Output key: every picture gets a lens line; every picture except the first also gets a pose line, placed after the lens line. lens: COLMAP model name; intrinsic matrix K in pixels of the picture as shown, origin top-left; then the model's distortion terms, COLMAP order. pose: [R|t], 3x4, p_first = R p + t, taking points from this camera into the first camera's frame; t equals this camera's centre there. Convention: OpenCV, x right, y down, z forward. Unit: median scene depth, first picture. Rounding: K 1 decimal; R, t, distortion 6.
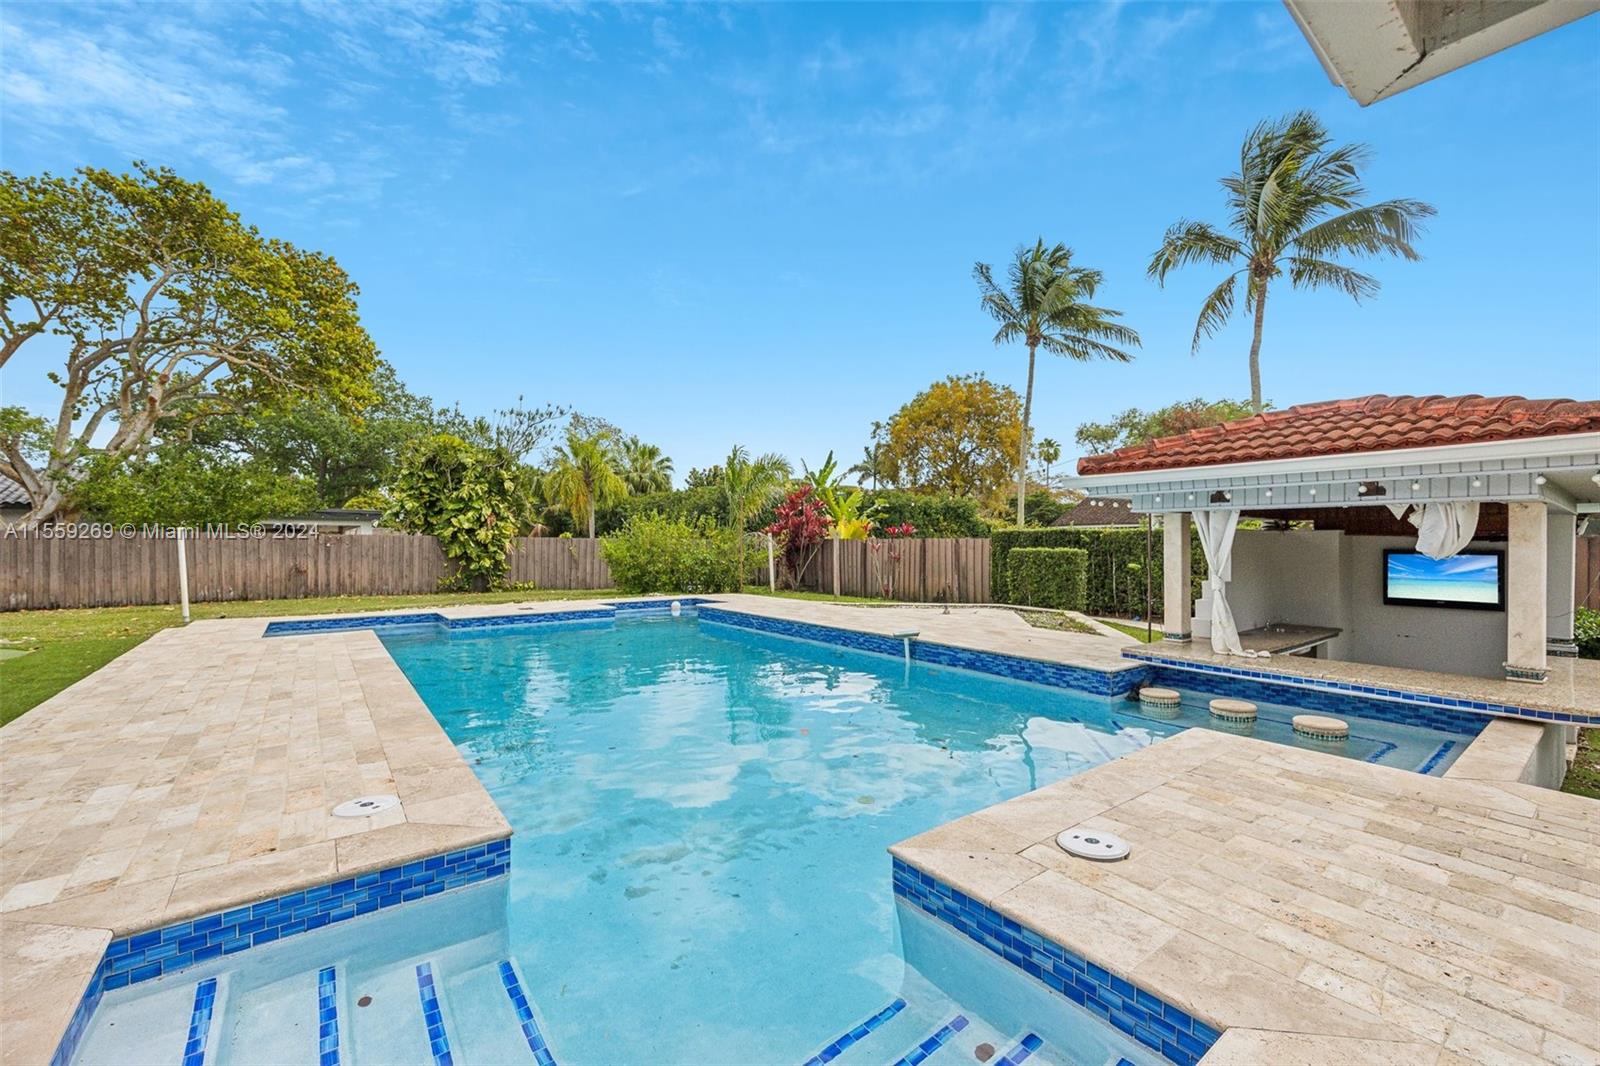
lens RADIAL K [[655.2, 0, 809.3], [0, 655.2, 542.4], [0, 0, 1]] dist [0.000114, -0.000150]
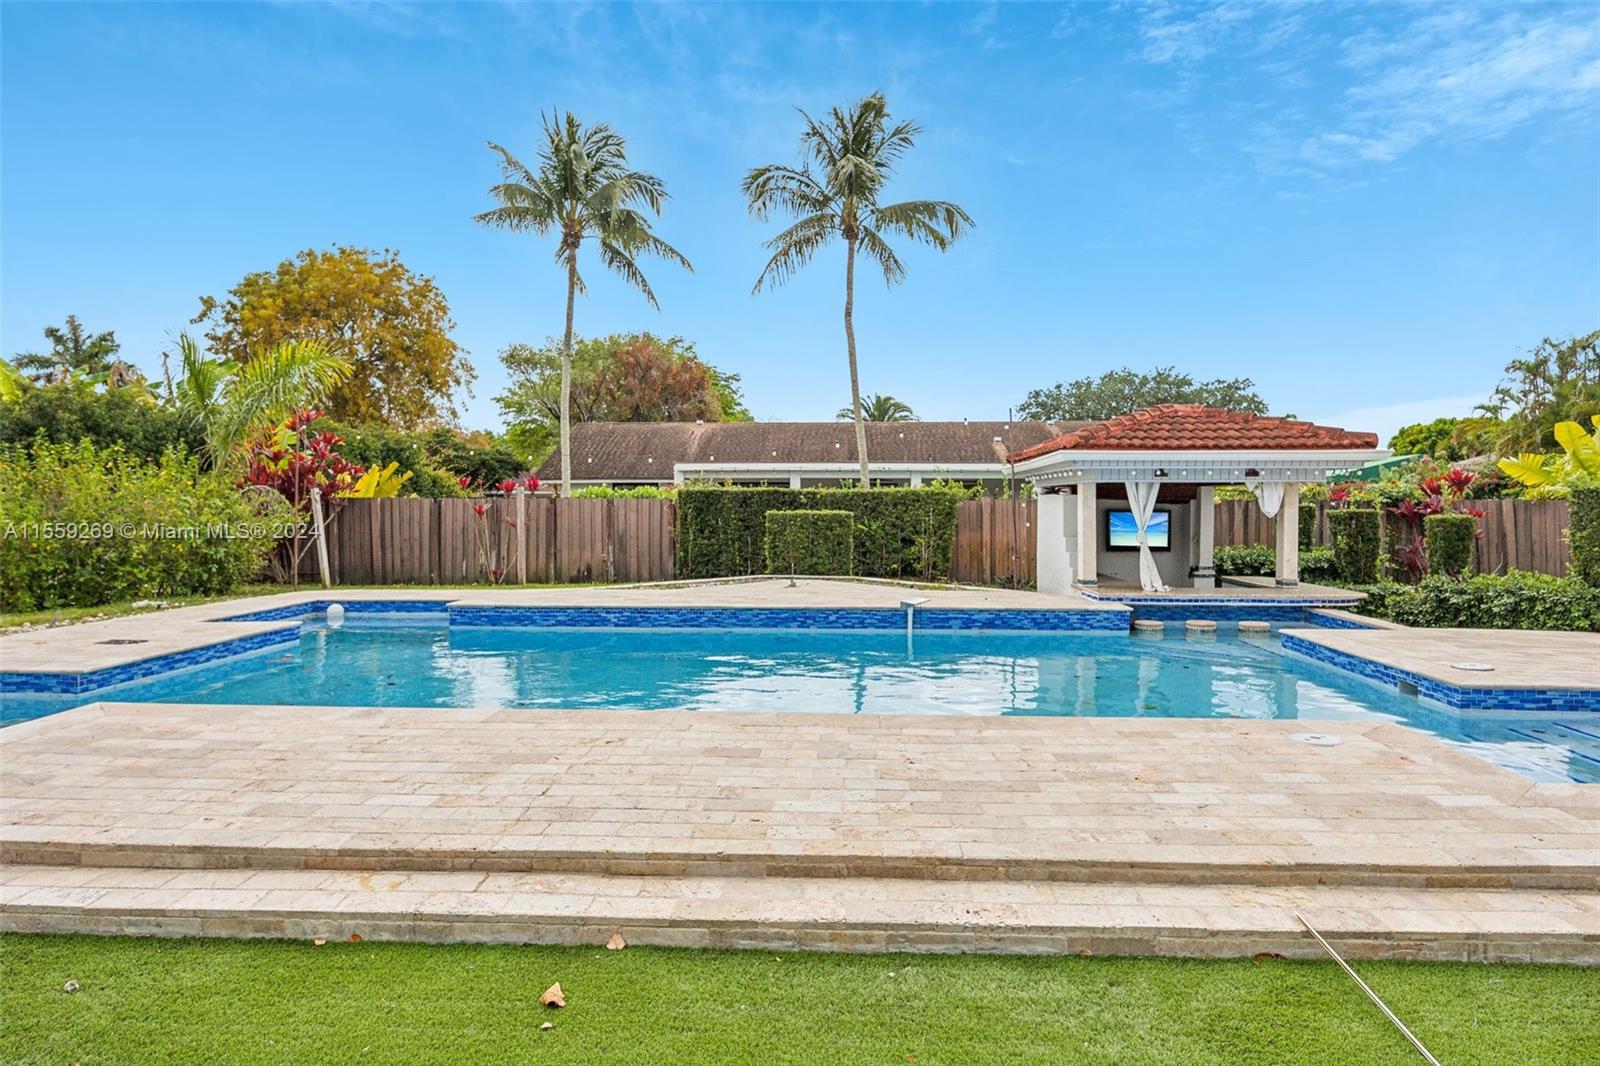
lens RADIAL K [[934.5, 0, 803.9], [0, 934.5, 494.5], [0, 0, 1]] dist [-0.003755, 0.000178]
pose [[0.657190, 0.002686, 0.753720, -0.492377], [0.000216, 0.999993, -0.003752, -0.006360], [-0.753725, 0.002628, 0.657185, 0.113546]]
